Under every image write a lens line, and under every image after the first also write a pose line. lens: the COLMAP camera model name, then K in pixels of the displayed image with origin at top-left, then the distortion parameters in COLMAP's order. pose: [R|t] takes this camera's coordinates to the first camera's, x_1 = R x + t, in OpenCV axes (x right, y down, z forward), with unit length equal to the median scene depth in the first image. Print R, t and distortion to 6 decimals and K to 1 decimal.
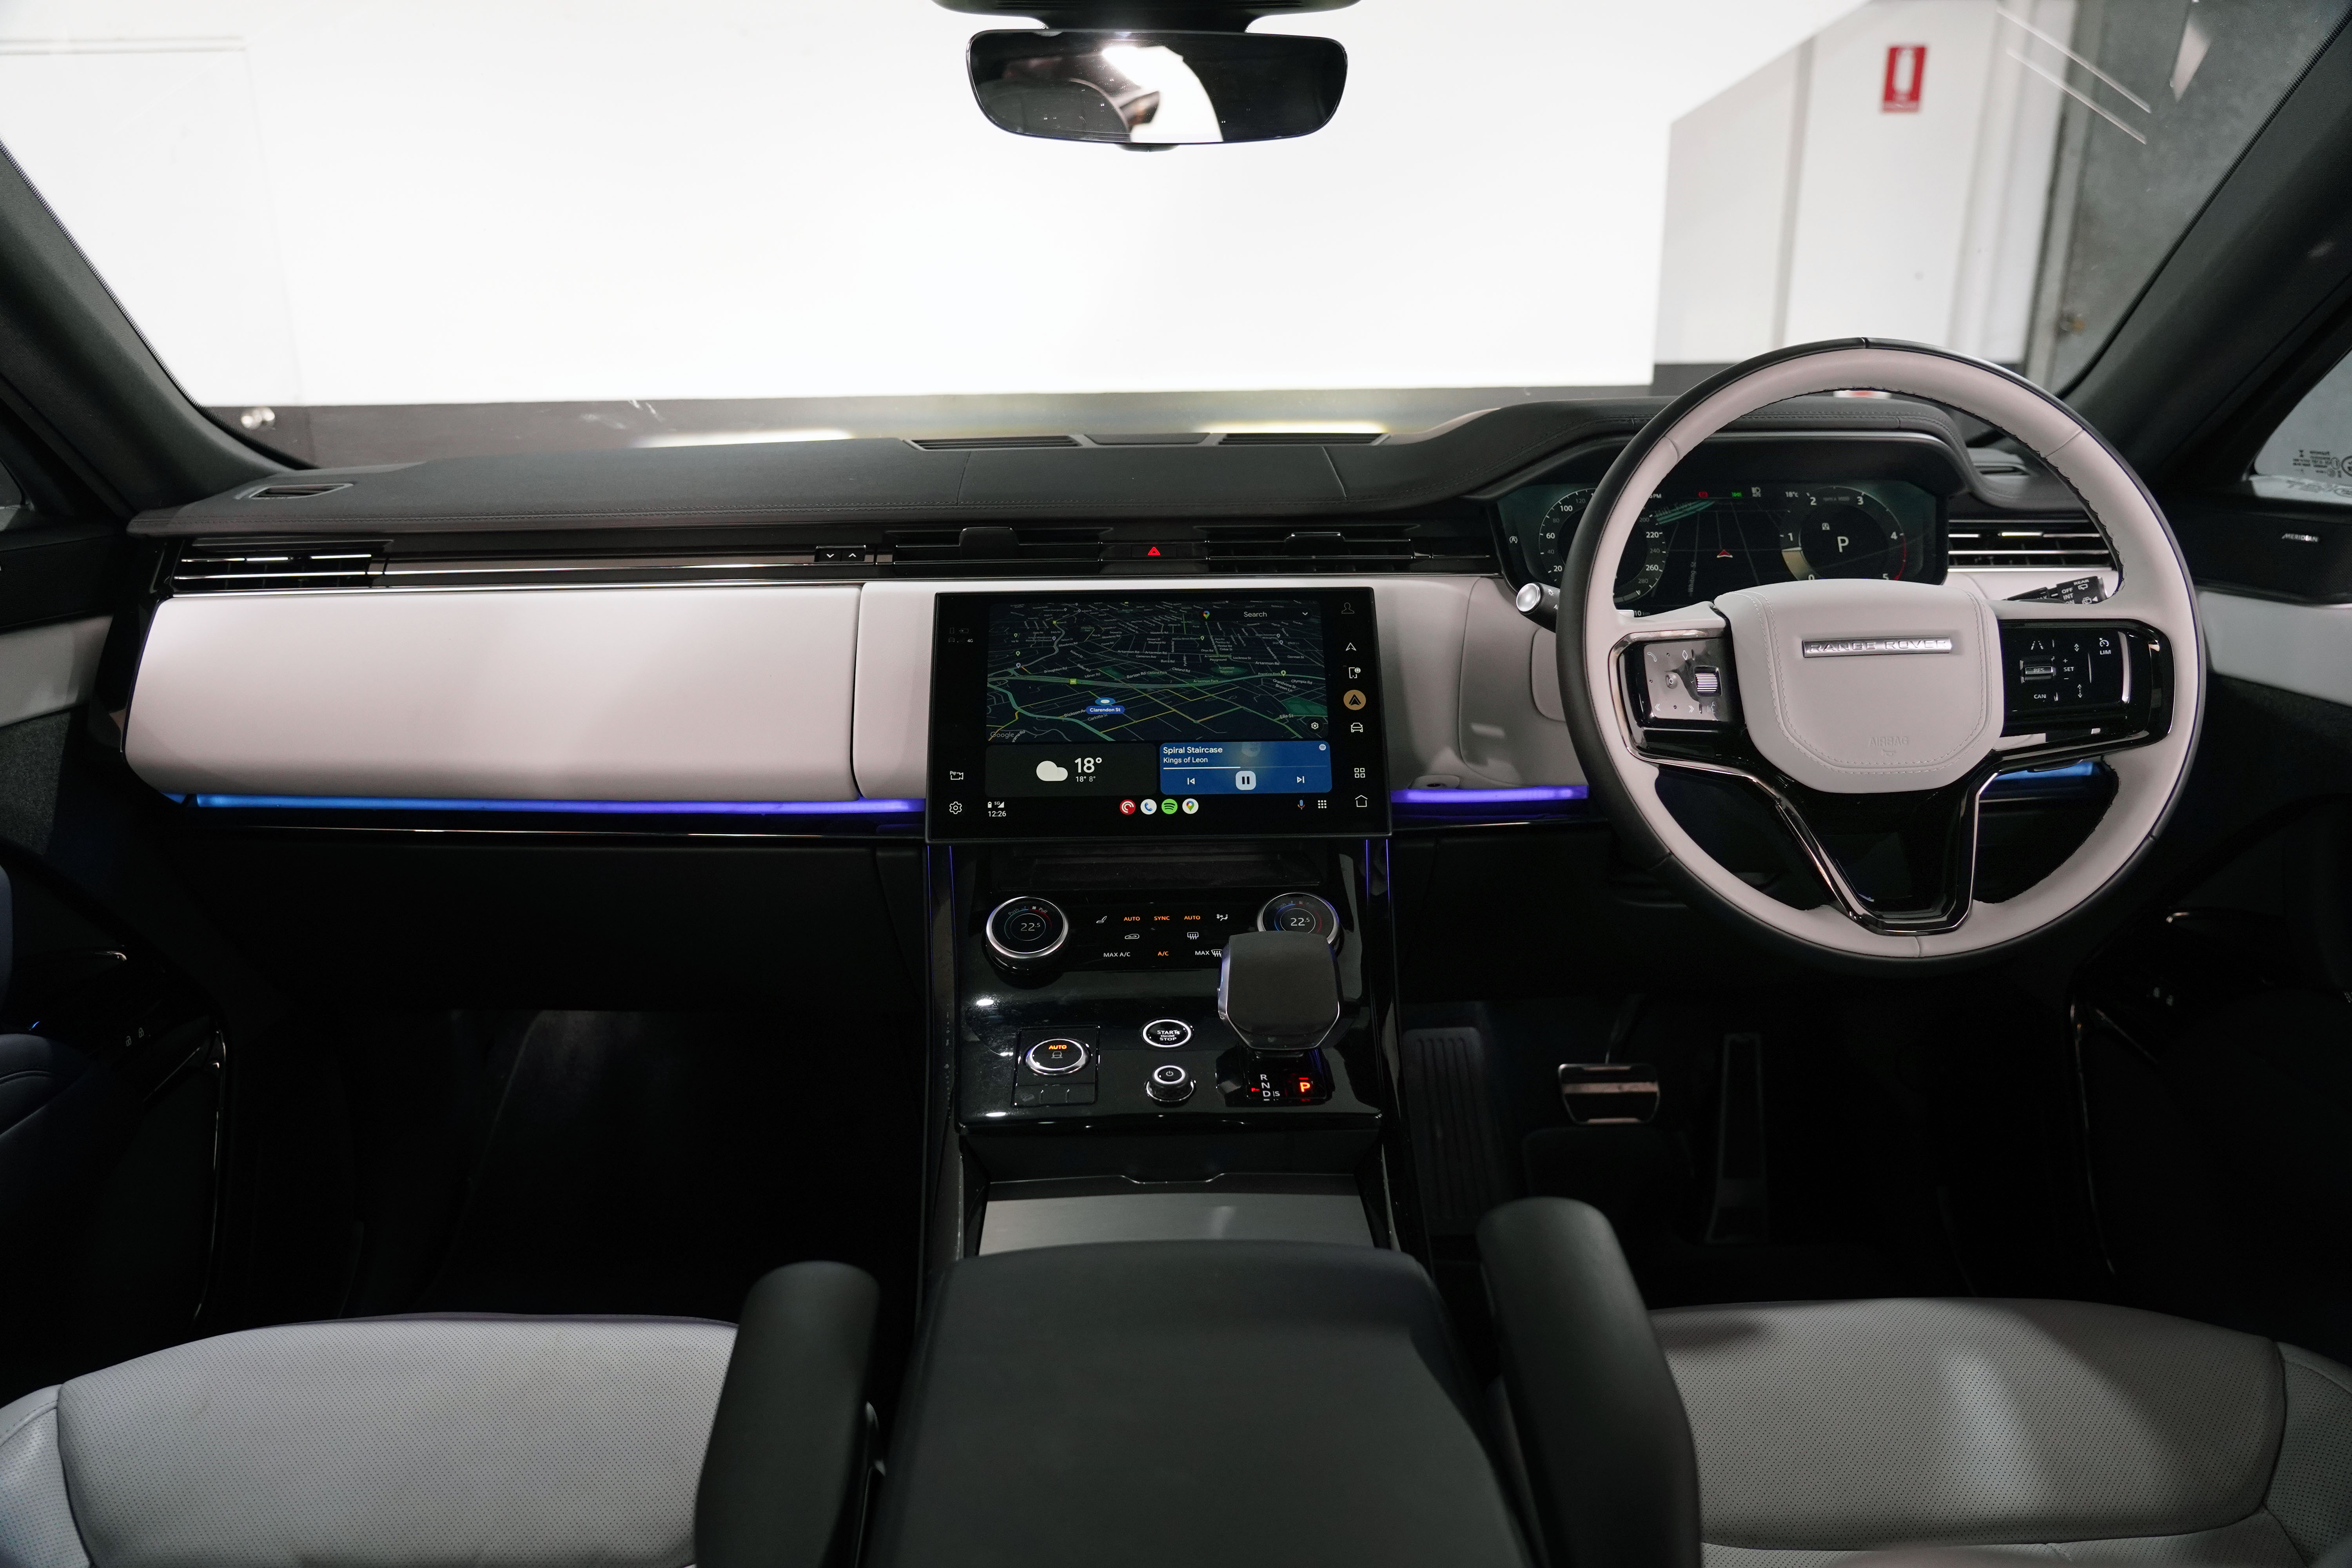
lens RADIAL K [[1573.6, 0, 1210.8], [0, 1573.6, 792.6], [0, 0, 1]] dist [0.001121, -0.006205]
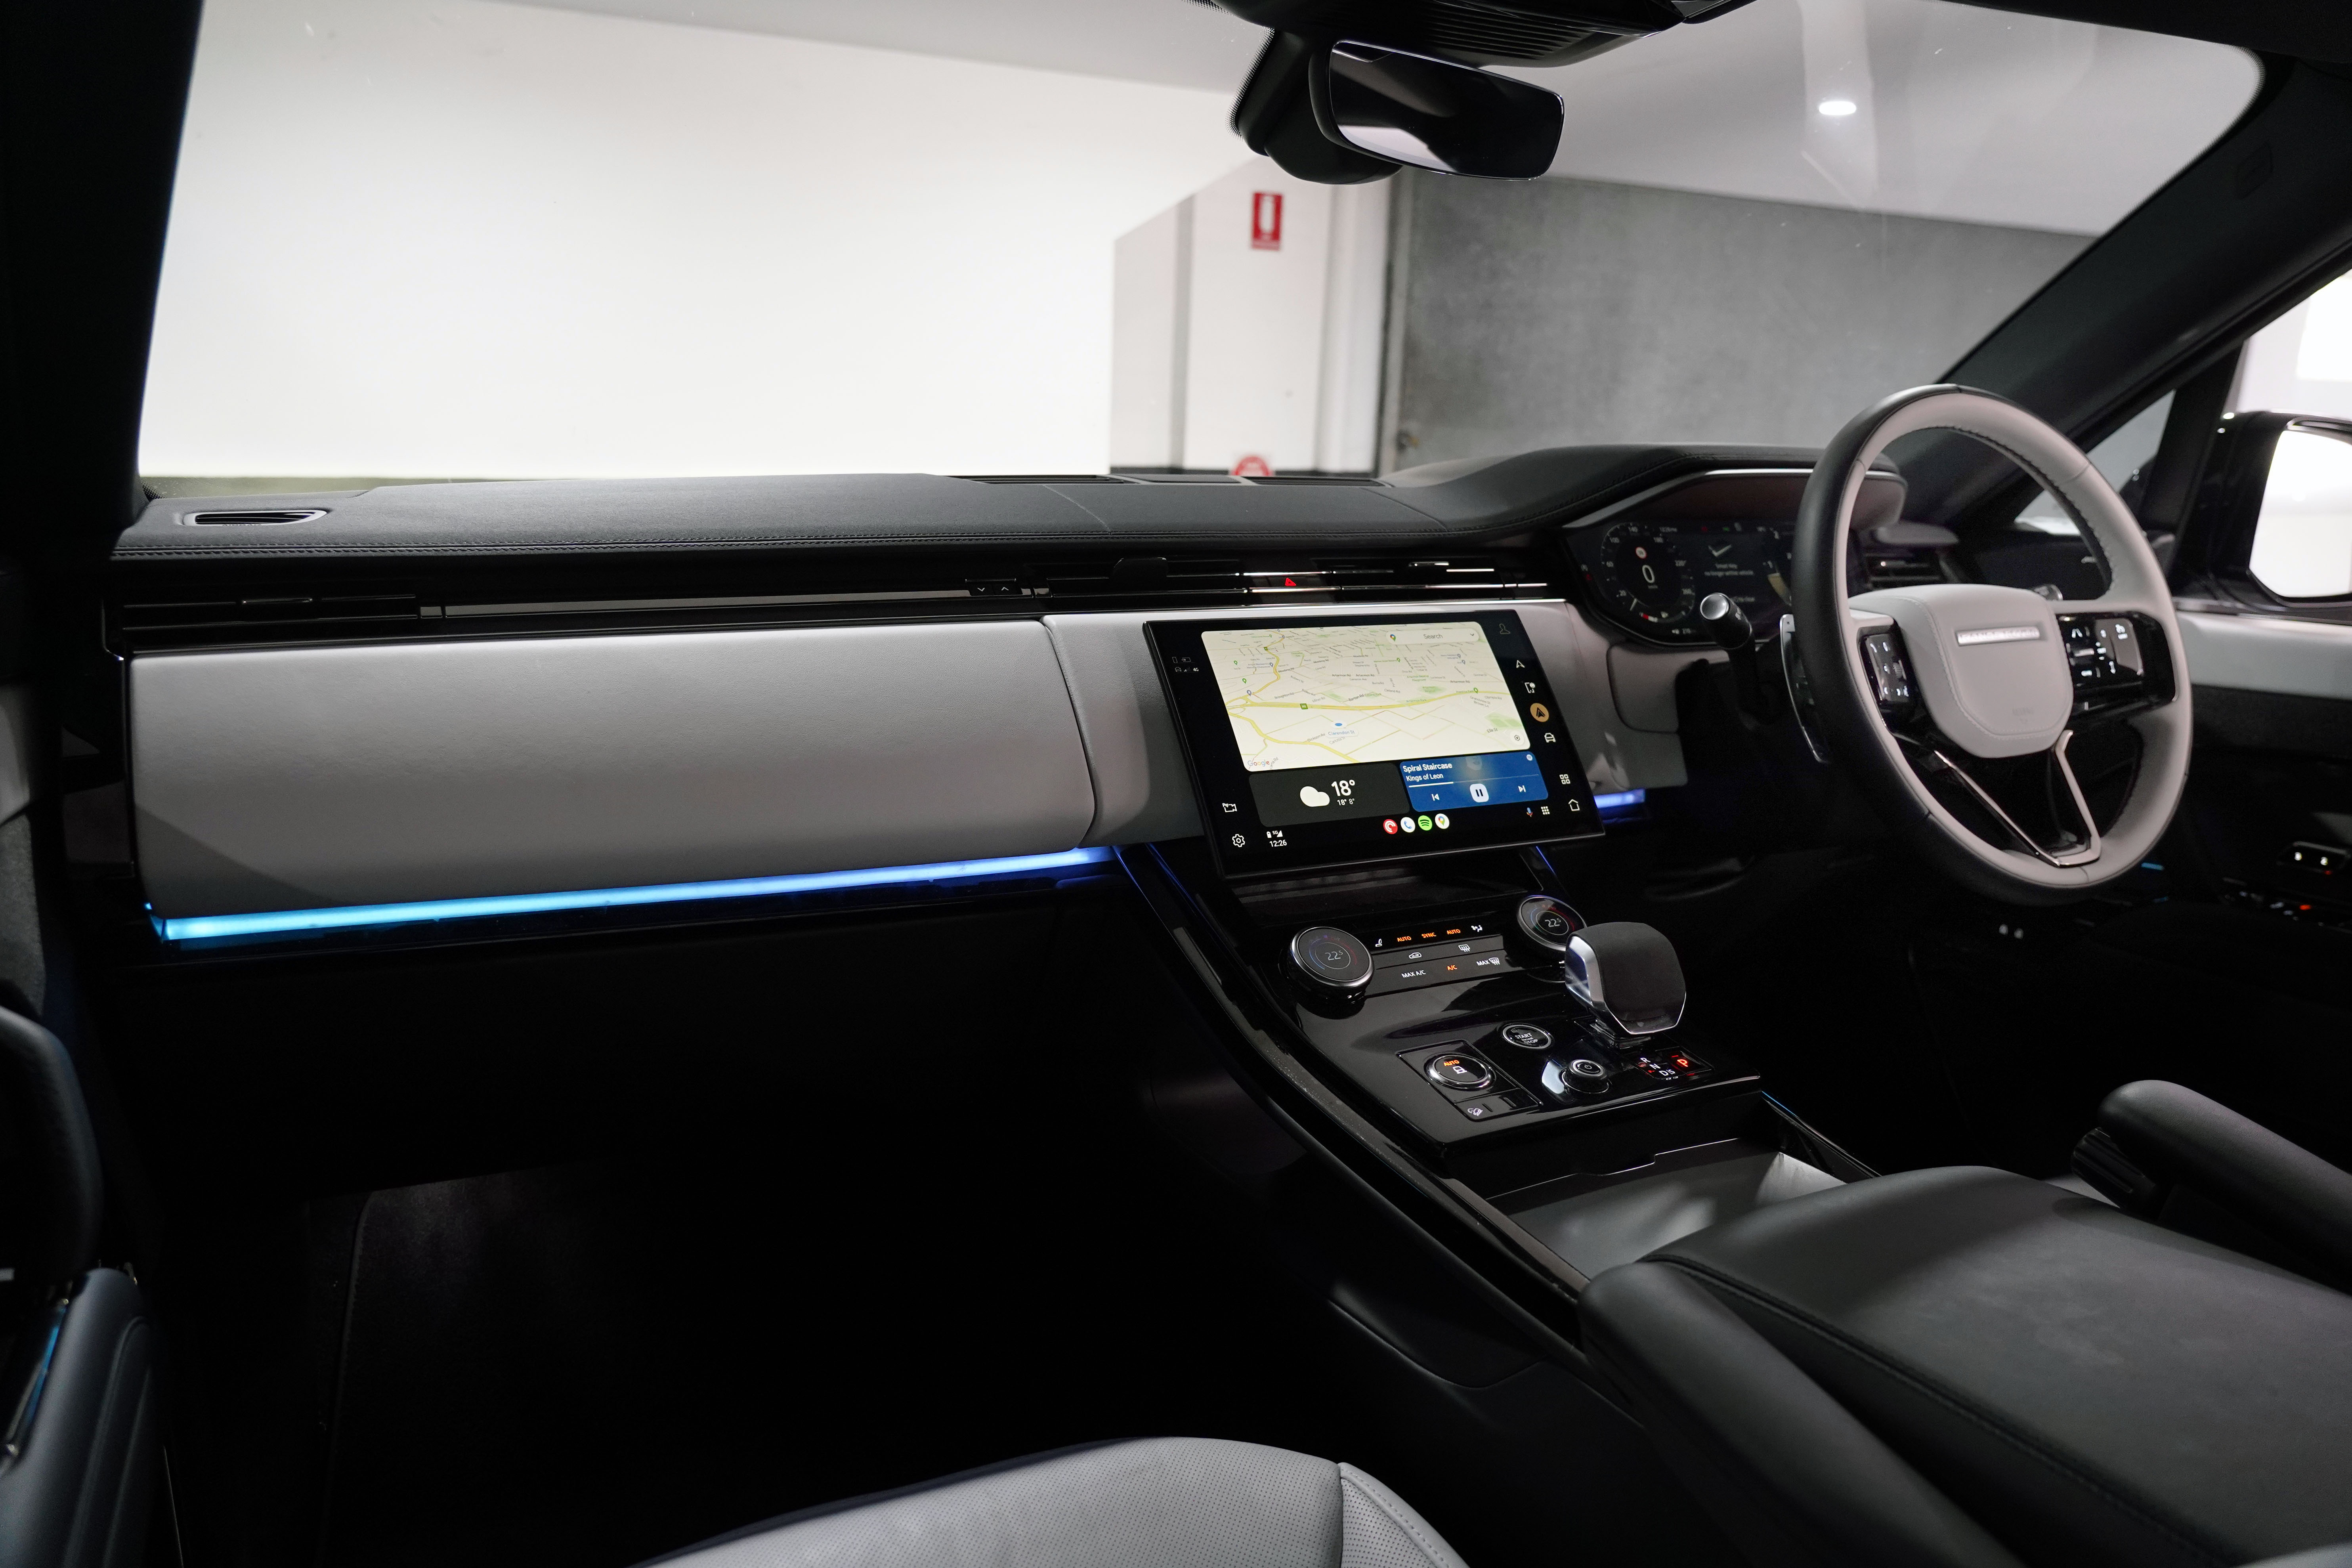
lens RADIAL K [[1573.5, 0, 1187.9], [0, 1573.5, 807.5], [0, 0, 1]] dist [0.001121, -0.006205]
pose [[0.904962, -0.069095, 0.419844, -0.566179], [0.094255, 0.994766, -0.039453, 0.023673], [-0.414921, 0.075276, 0.906738, 0.146457]]
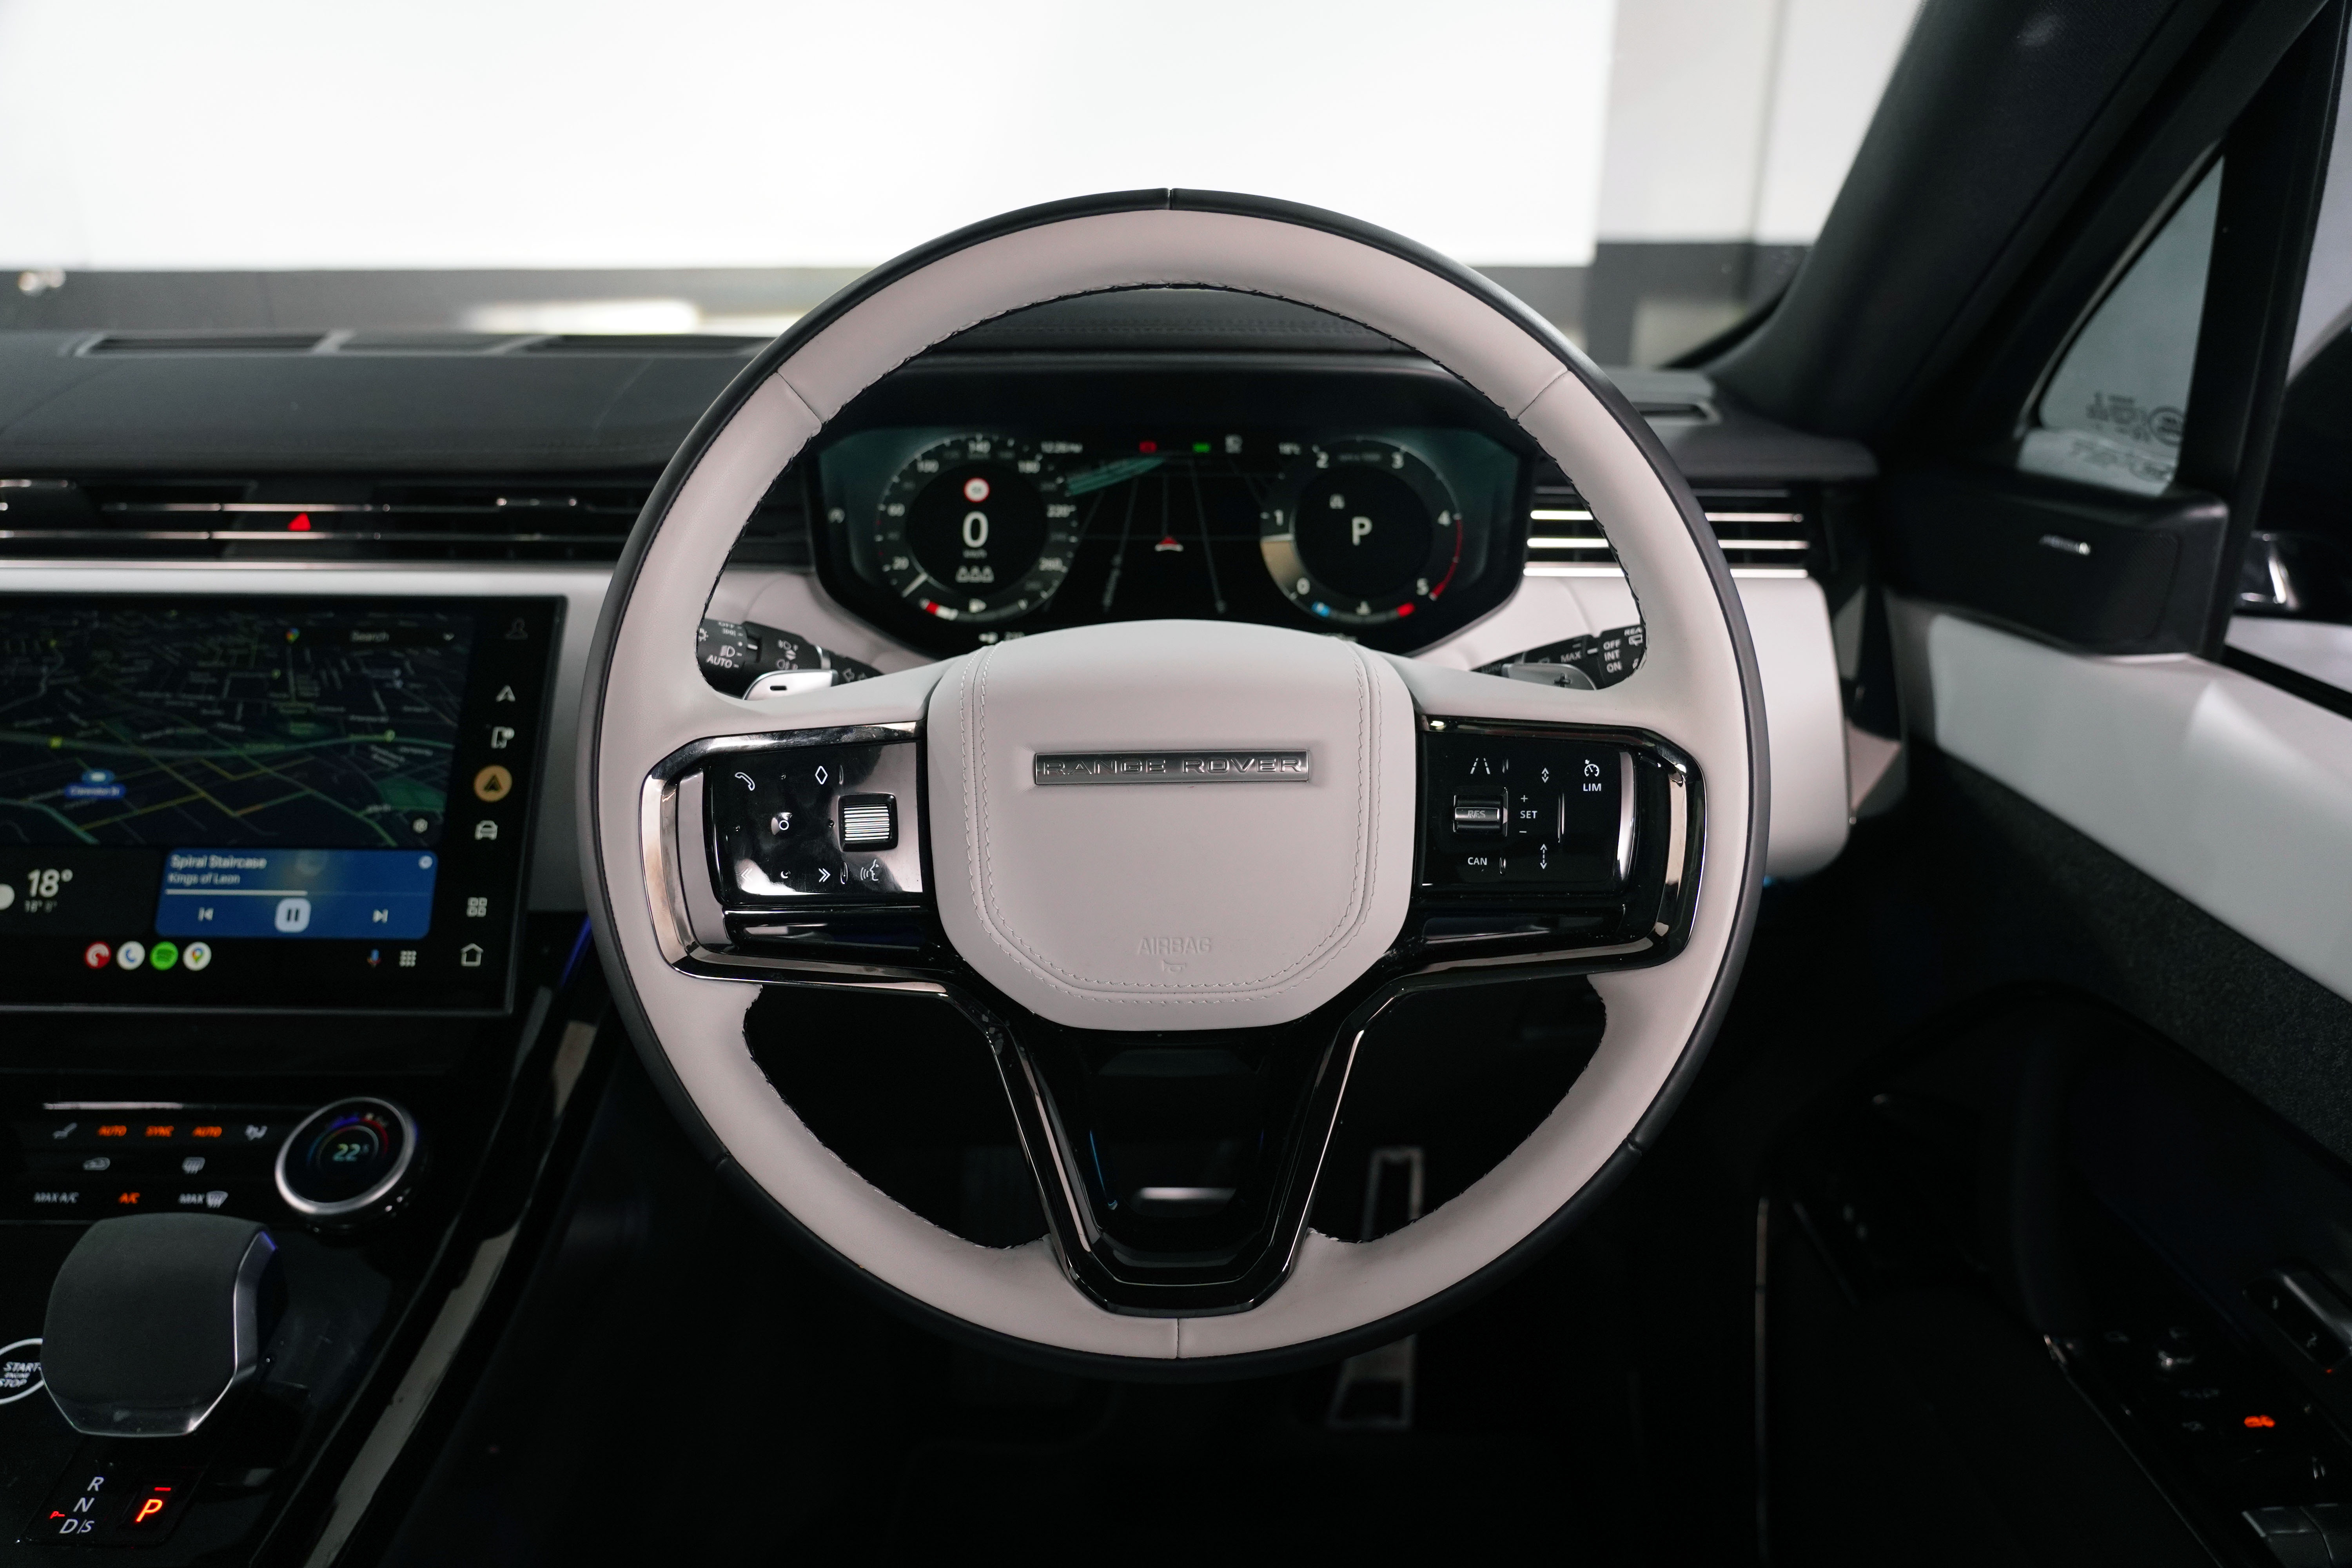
lens RADIAL K [[1573.6, 0, 1173.6], [0, 1573.6, 793.5], [0, 0, 1]] dist [0.001121, -0.006205]
pose [[0.998933, 0.024598, -0.039086, 0.383046], [-0.021514, 0.996764, 0.077456, -0.108424], [0.040864, -0.076533, 0.996229, 0.389326]]
